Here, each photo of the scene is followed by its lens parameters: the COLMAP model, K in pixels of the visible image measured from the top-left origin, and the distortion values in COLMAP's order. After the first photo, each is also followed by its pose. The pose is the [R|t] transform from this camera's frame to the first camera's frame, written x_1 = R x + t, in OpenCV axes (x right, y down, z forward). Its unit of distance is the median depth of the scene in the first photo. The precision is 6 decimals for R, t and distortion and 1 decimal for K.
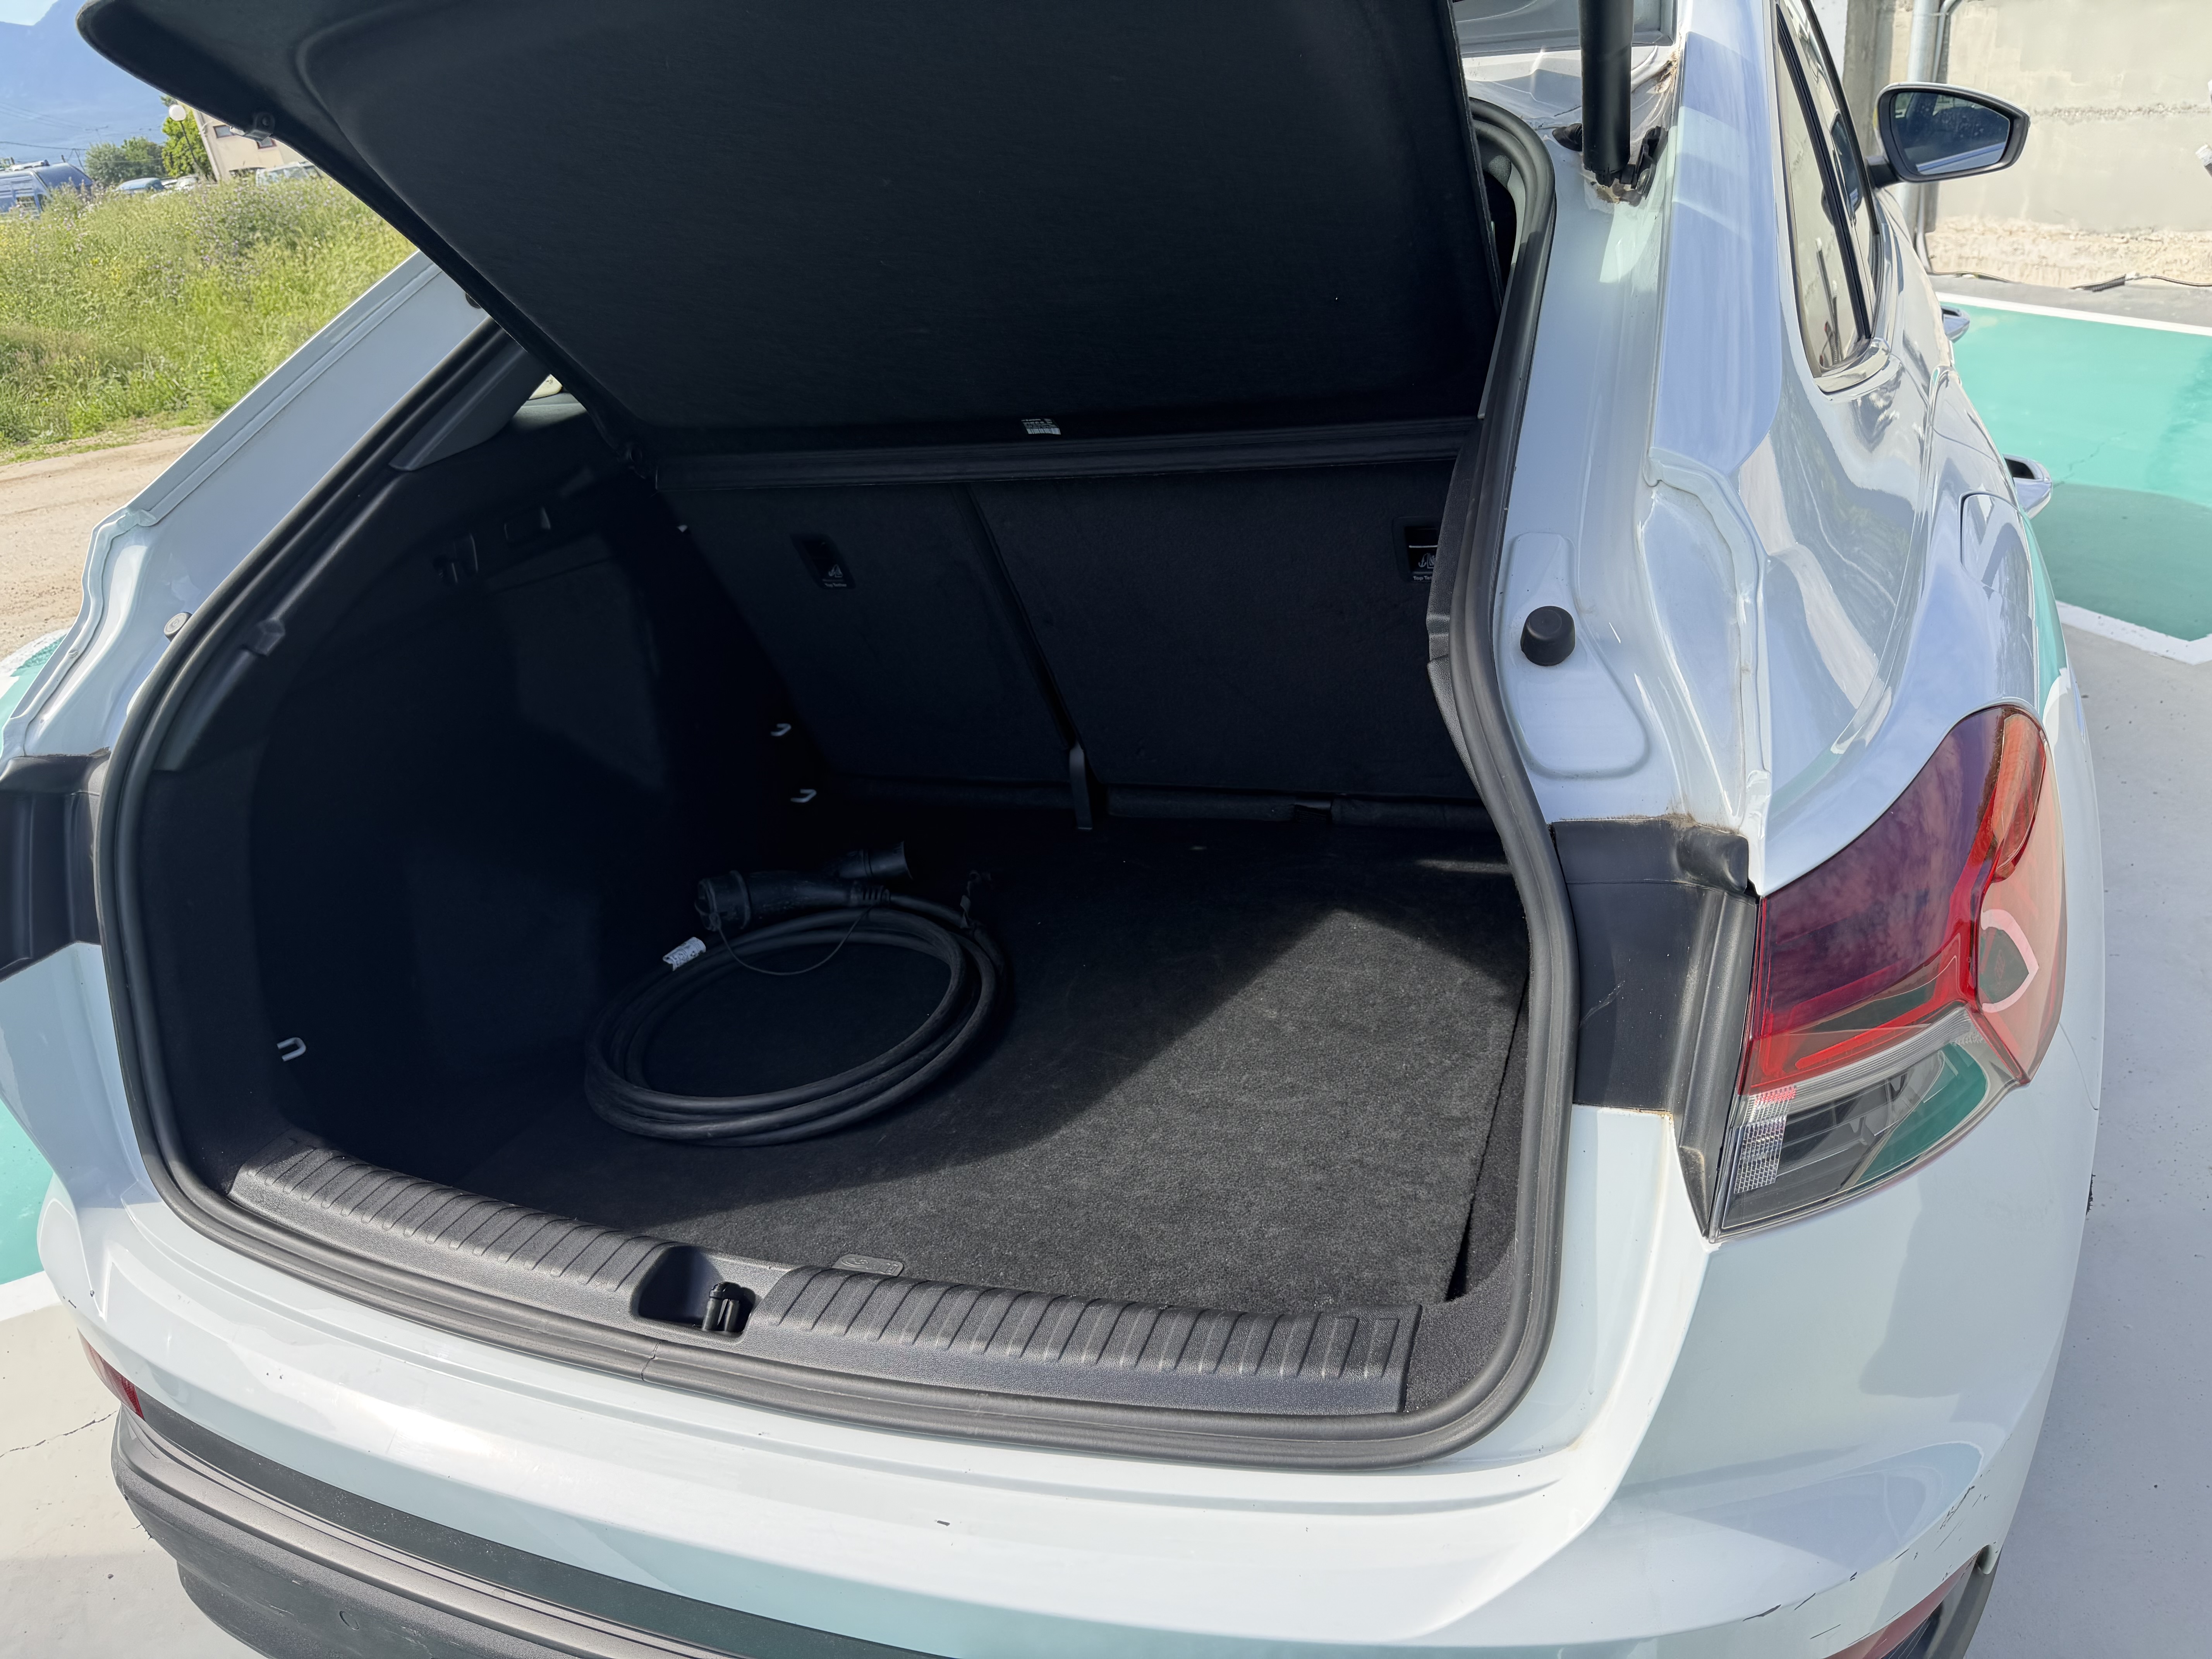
lens RADIAL K [[1565.3, 0, 1106.0], [0, 1565.3, 829.5], [0, 0, 1]] dist [-0.000066, -0.001482]
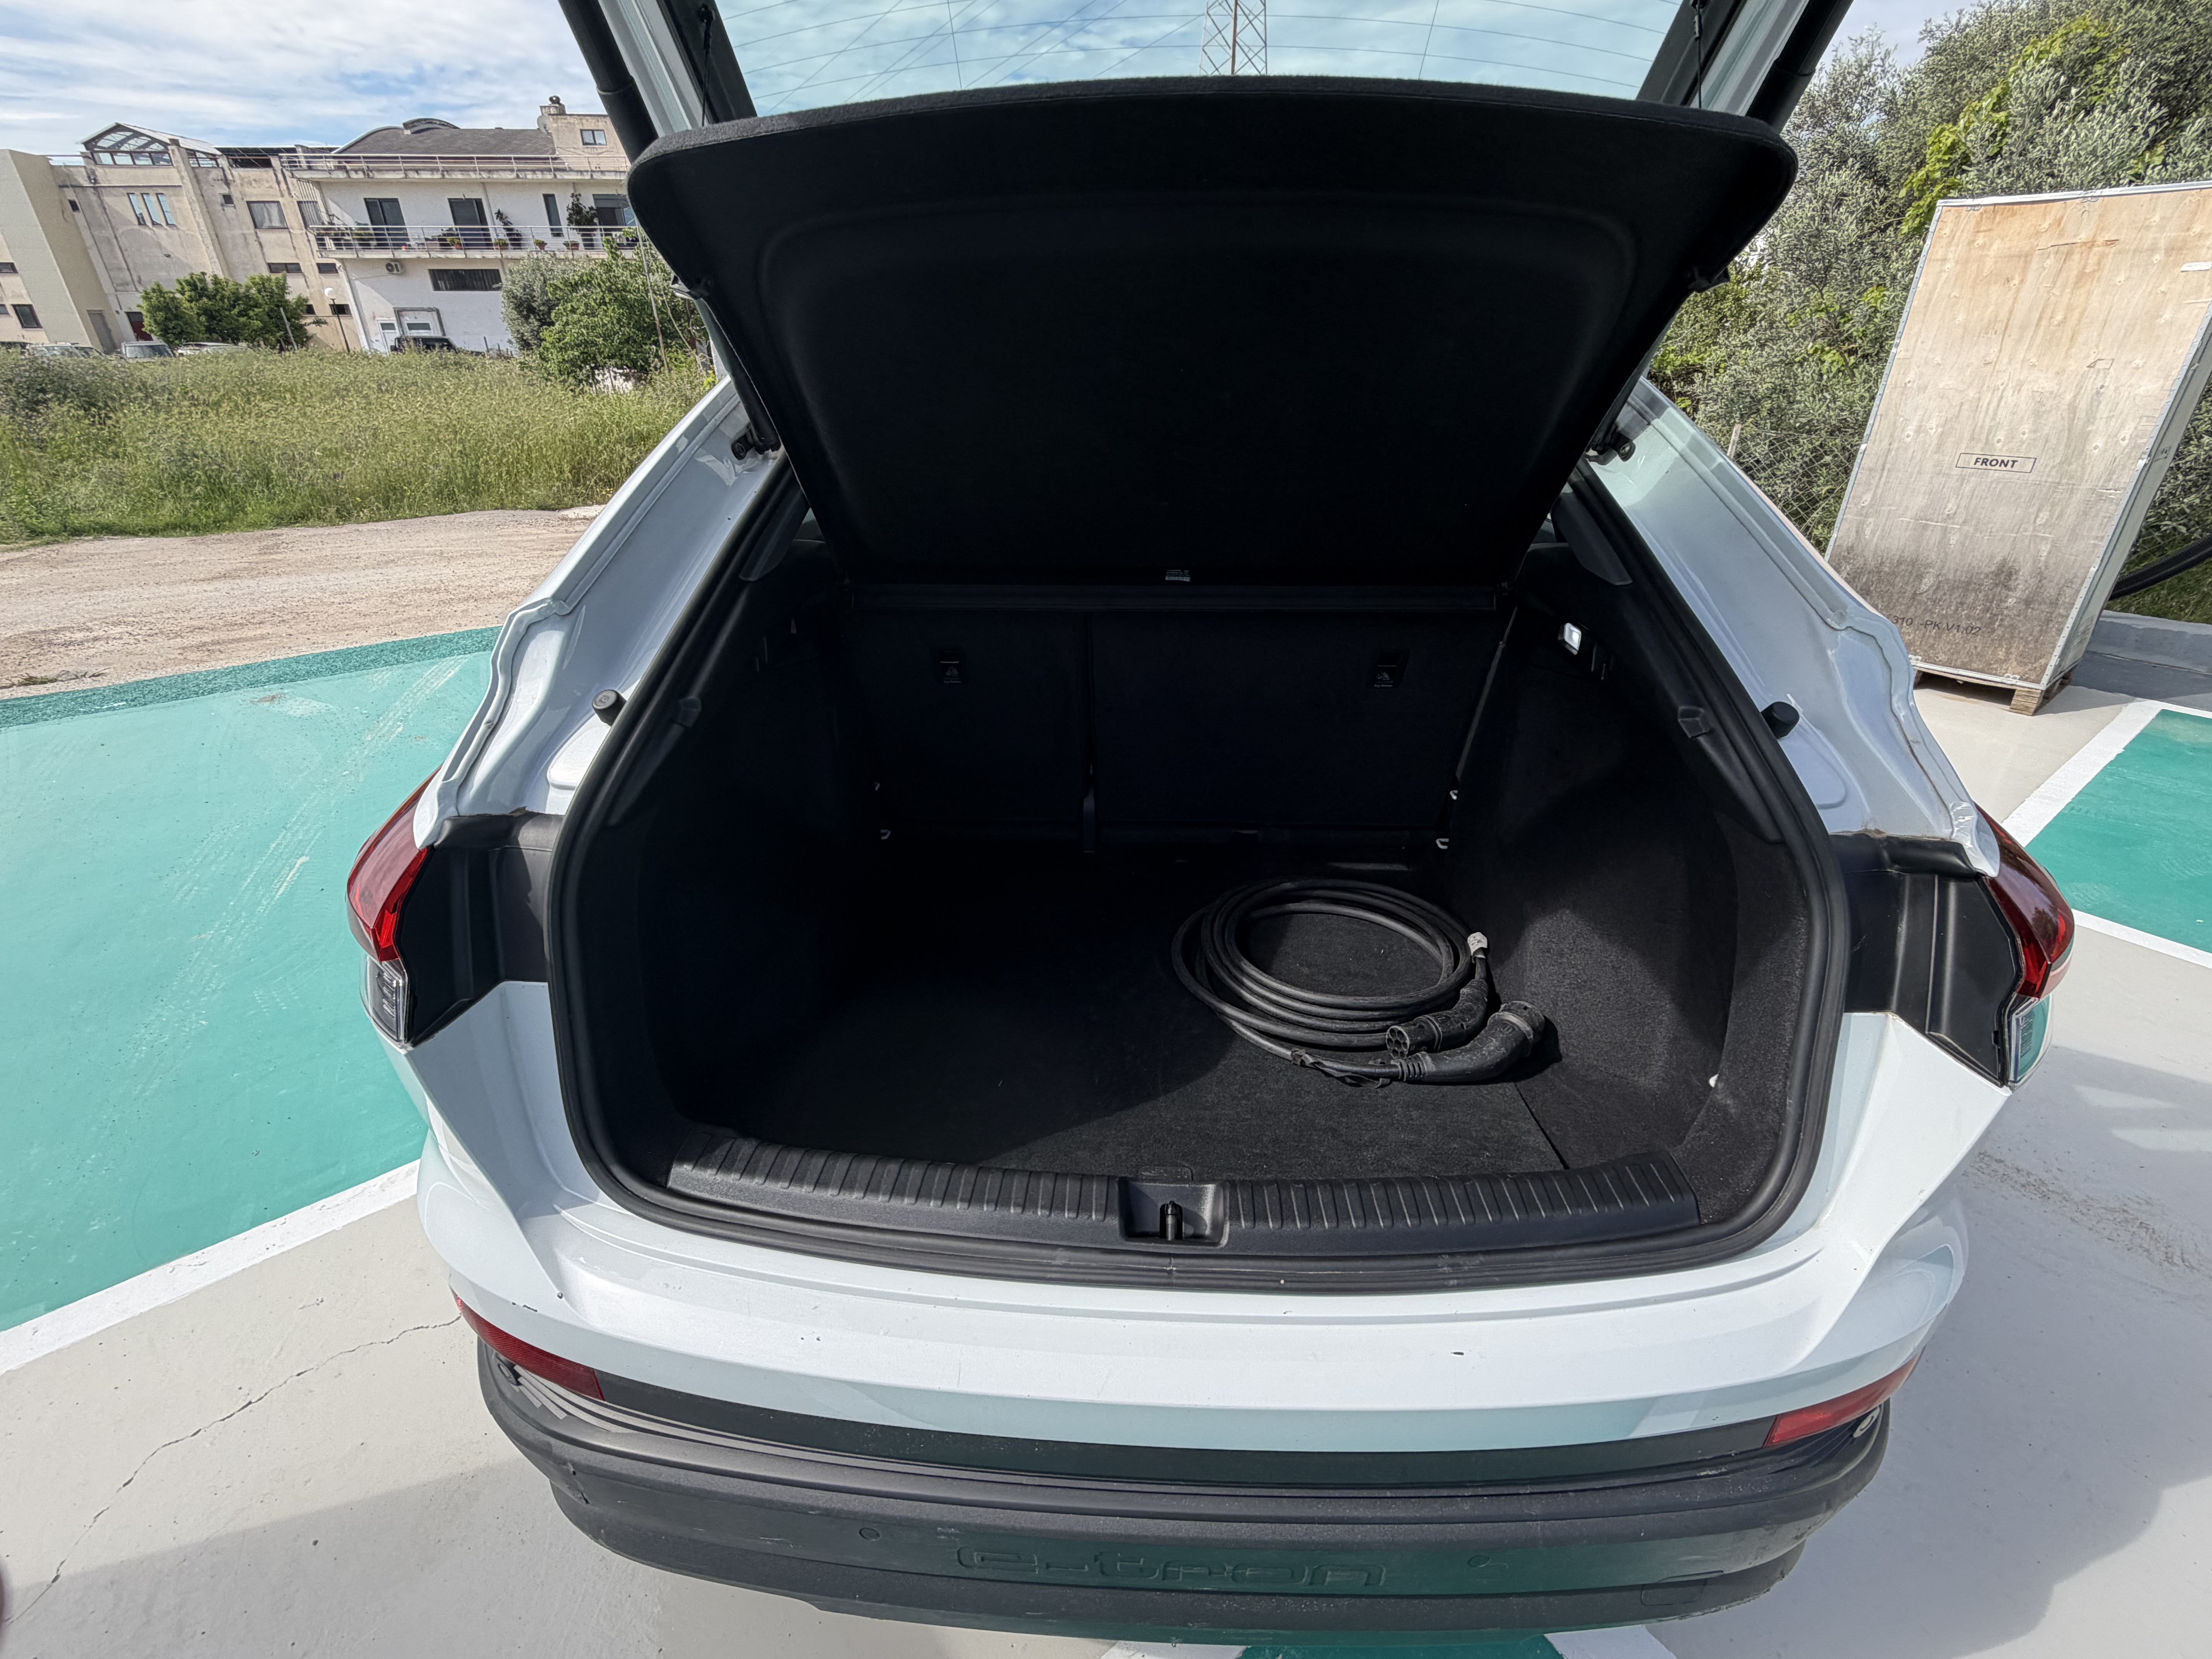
lens RADIAL K [[978.4, 0, 1101.4], [0, 978.4, 832.3], [0, 0, 1]] dist [-0.004520, 0.001418]
pose [[0.944713, -0.026665, 0.326813, -0.484354], [0.031817, 0.999439, -0.010426, -0.014021], [-0.326352, 0.020247, 0.945031, 0.199322]]
